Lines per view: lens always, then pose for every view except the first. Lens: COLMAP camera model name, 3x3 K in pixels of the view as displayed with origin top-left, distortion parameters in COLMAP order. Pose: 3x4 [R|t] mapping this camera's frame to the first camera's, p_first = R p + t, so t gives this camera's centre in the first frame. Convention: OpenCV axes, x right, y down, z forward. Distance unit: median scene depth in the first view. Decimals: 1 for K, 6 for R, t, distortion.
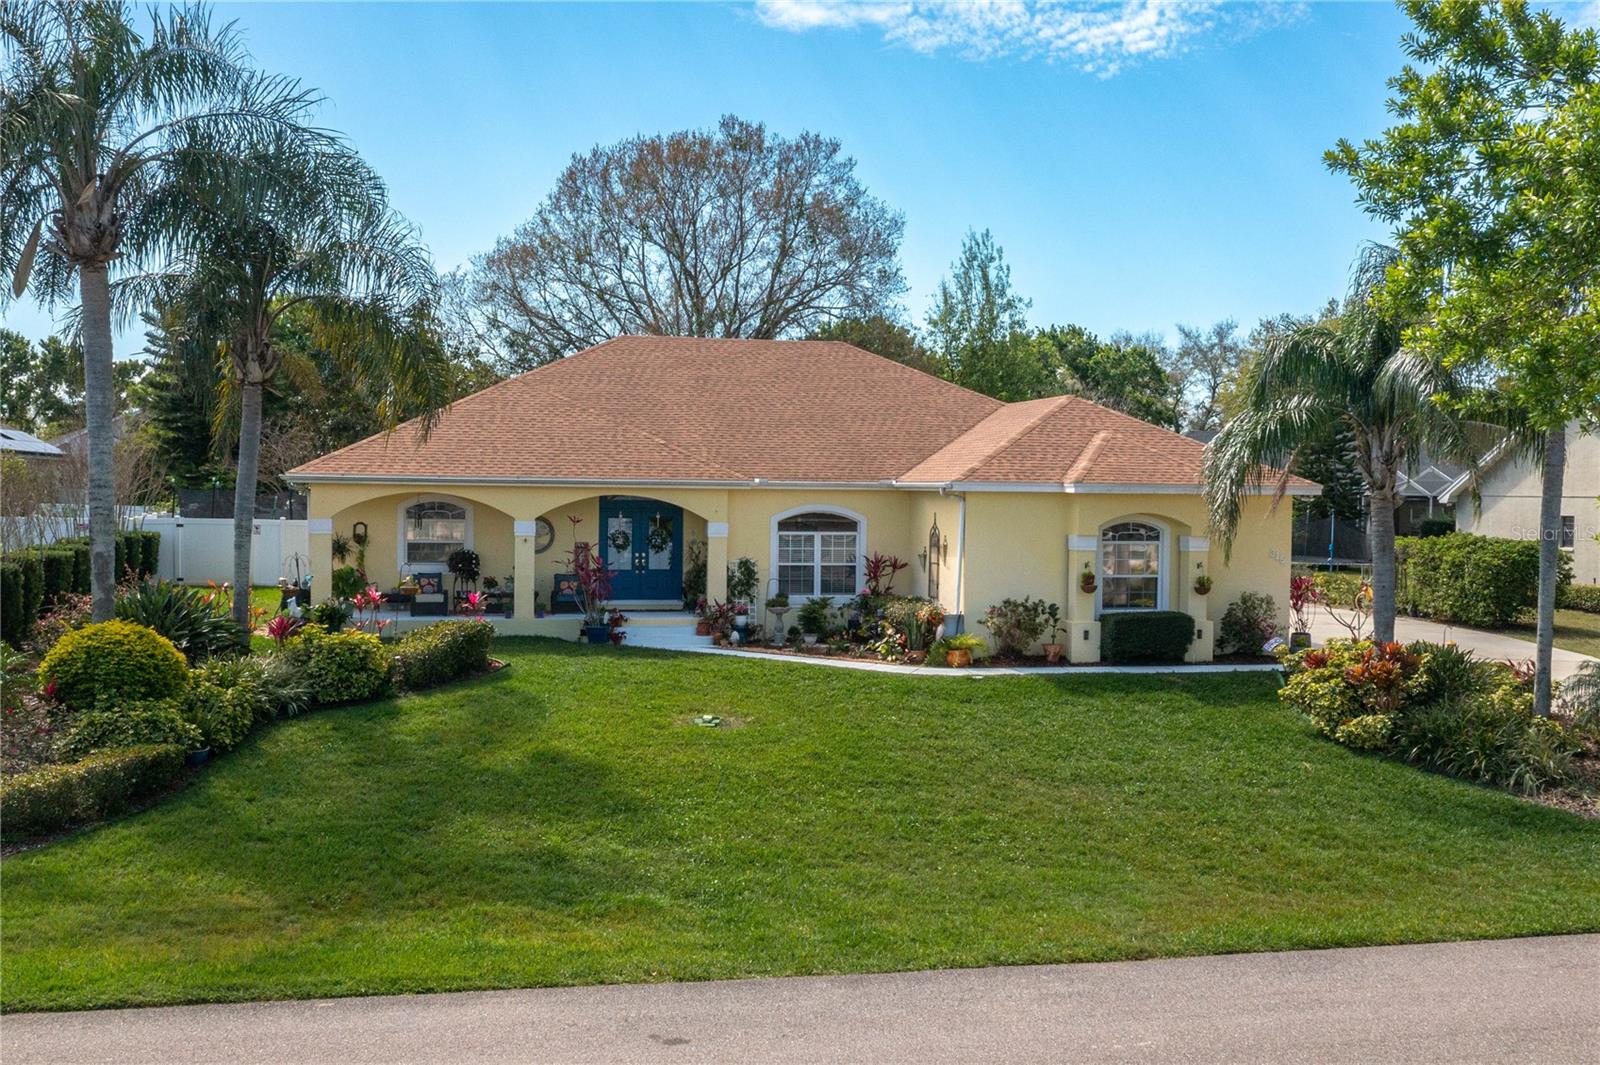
lens RADIAL K [[1718.4, 0, 803.1], [0, 1718.4, 560.3], [0, 0, 1]] dist [-0.012386, -0.014342]
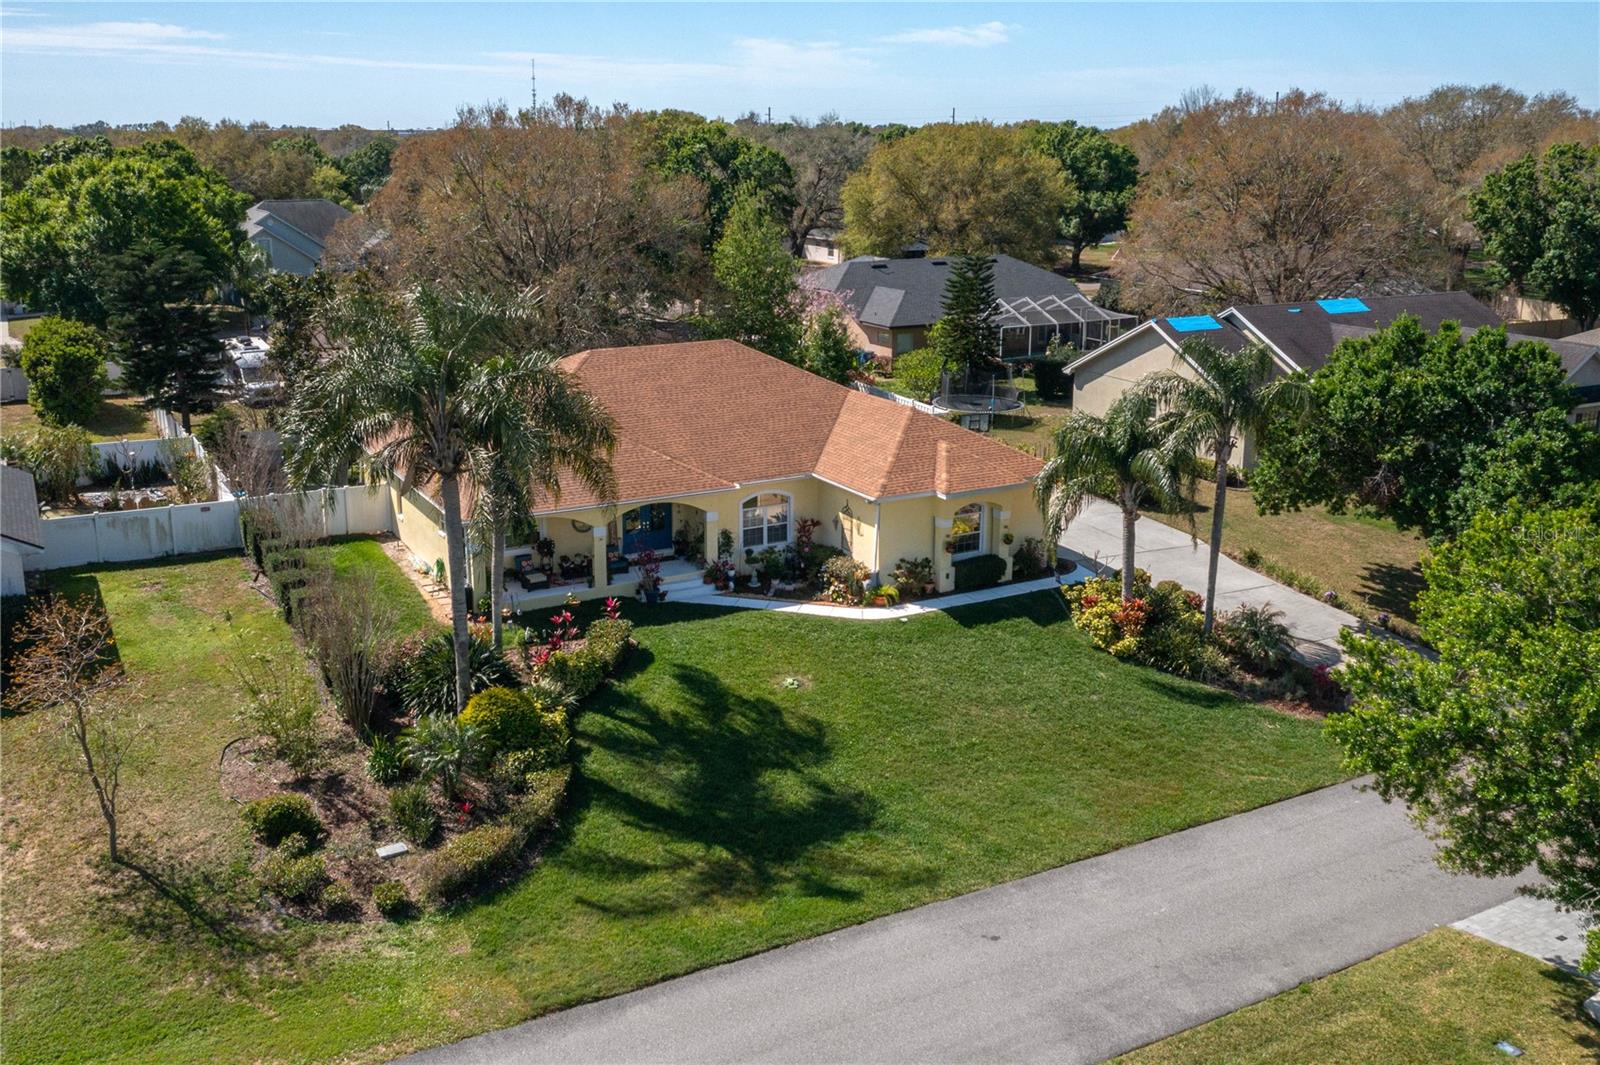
lens RADIAL K [[1588.5, 0, 797.2], [0, 1588.5, 491.3], [0, 0, 1]] dist [-0.020077, -0.015465]
pose [[0.955284, -0.079260, 0.284870, -0.401996], [0.019539, 0.978220, 0.206651, -0.351527], [-0.295044, -0.191844, 0.936026, -0.395879]]
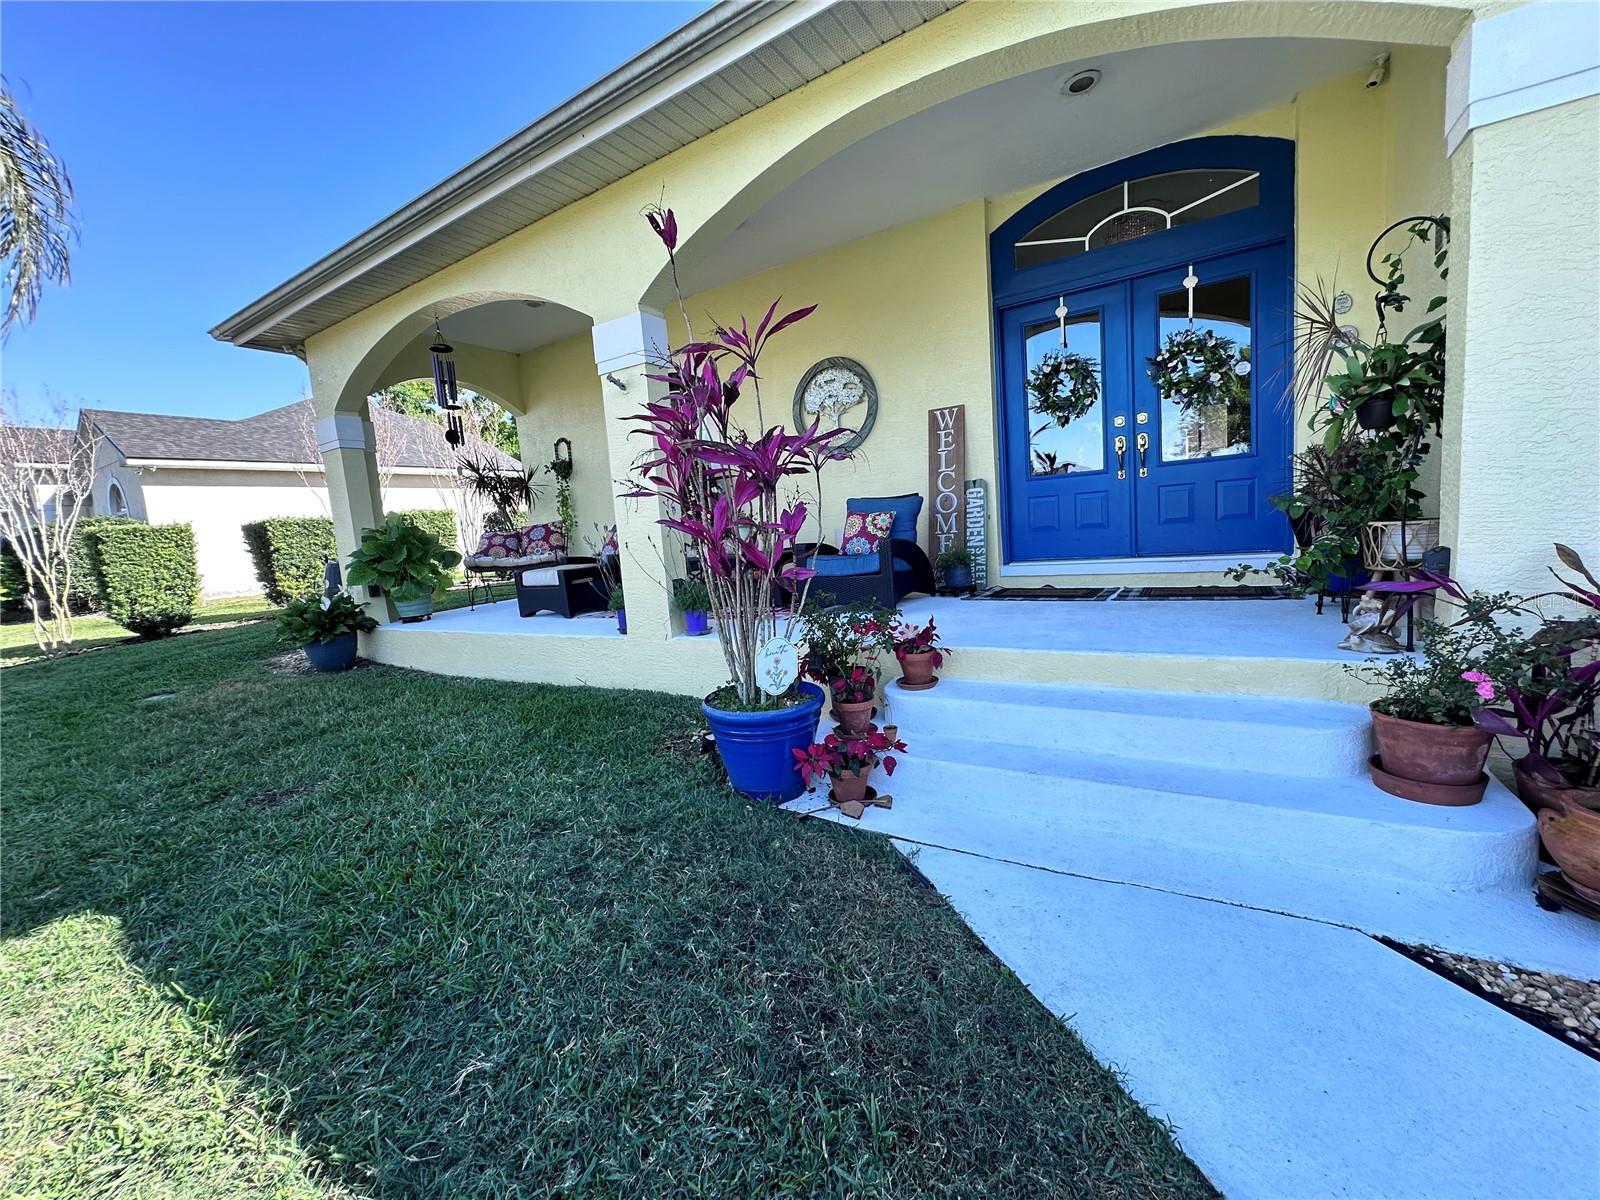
lens RADIAL K [[629.6, 0, 800.0], [0, 629.6, 600.0], [0, 0, 1]] dist [0.000233, 0.000068]
pose [[0.723273, 0.012616, -0.690447, -0.061702], [0.058429, 0.995130, 0.079390, 0.019359], [0.688086, -0.097763, 0.719013, 0.939213]]
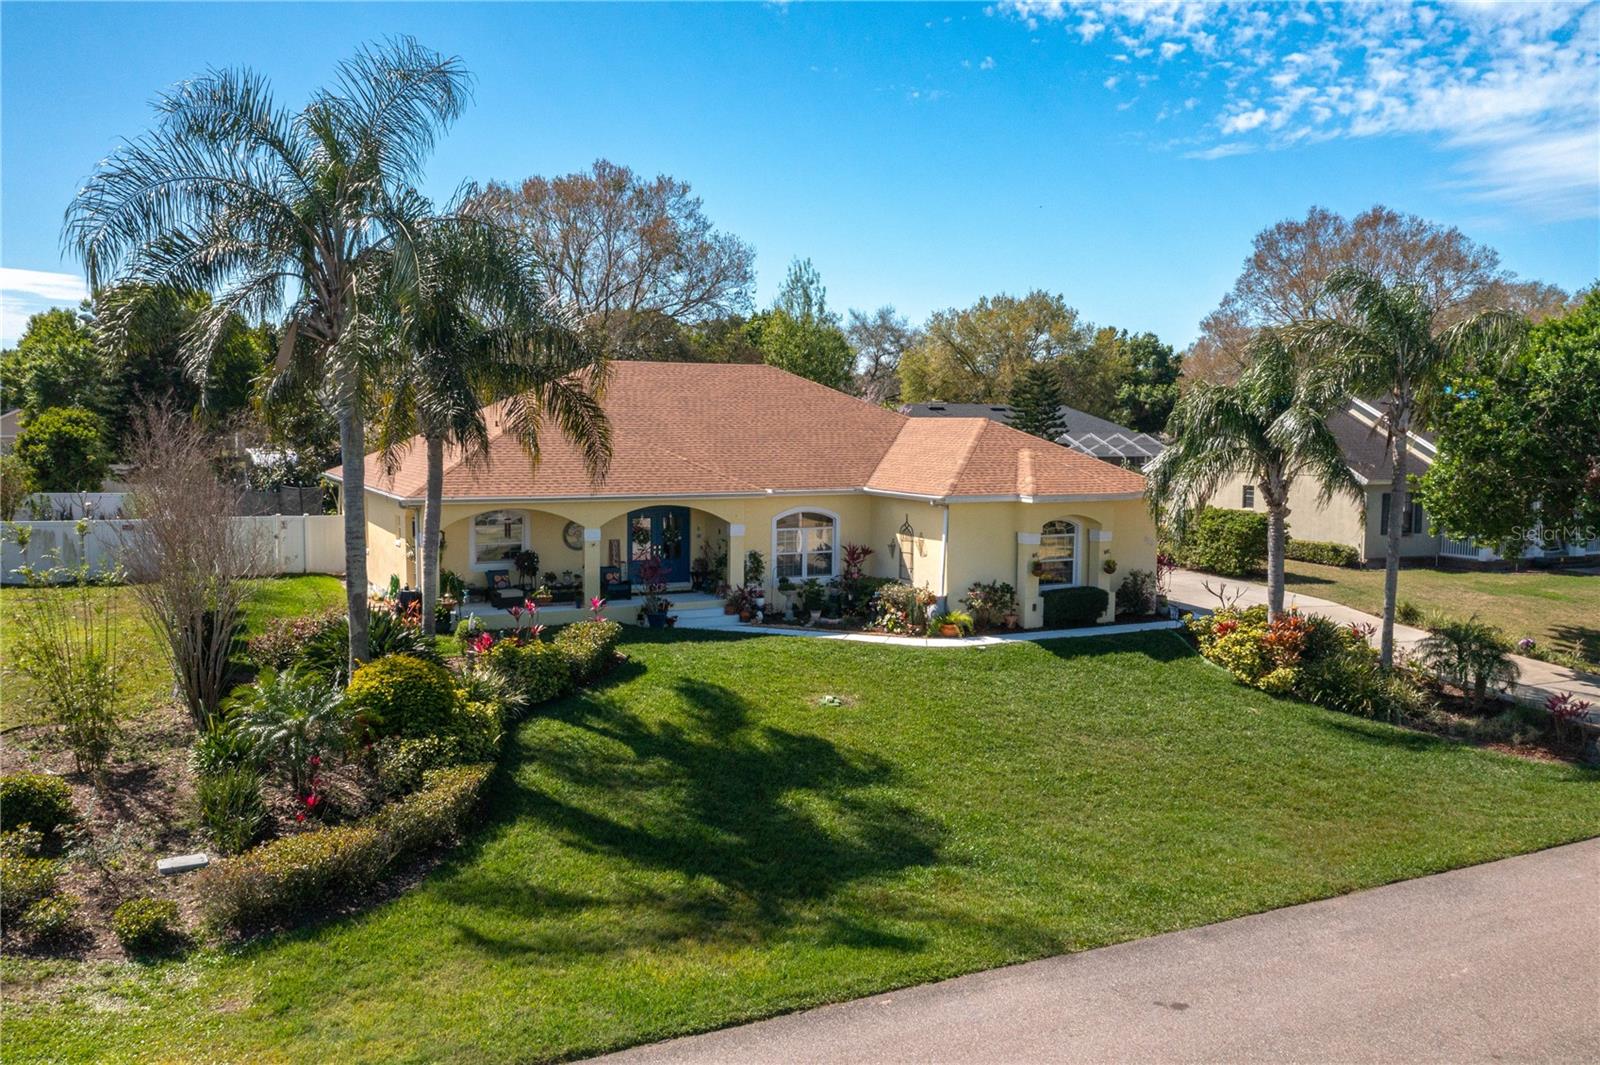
lens RADIAL K [[1377.8, 0, 800.0], [0, 1377.8, 532.5], [0, 0, 1]] dist [-0.014654, -0.007929]
pose [[0.967019, -0.026349, 0.253337, -0.270357], [0.014465, 0.998711, 0.048661, -0.066697], [-0.254292, -0.043391, 0.966154, 0.012474]]
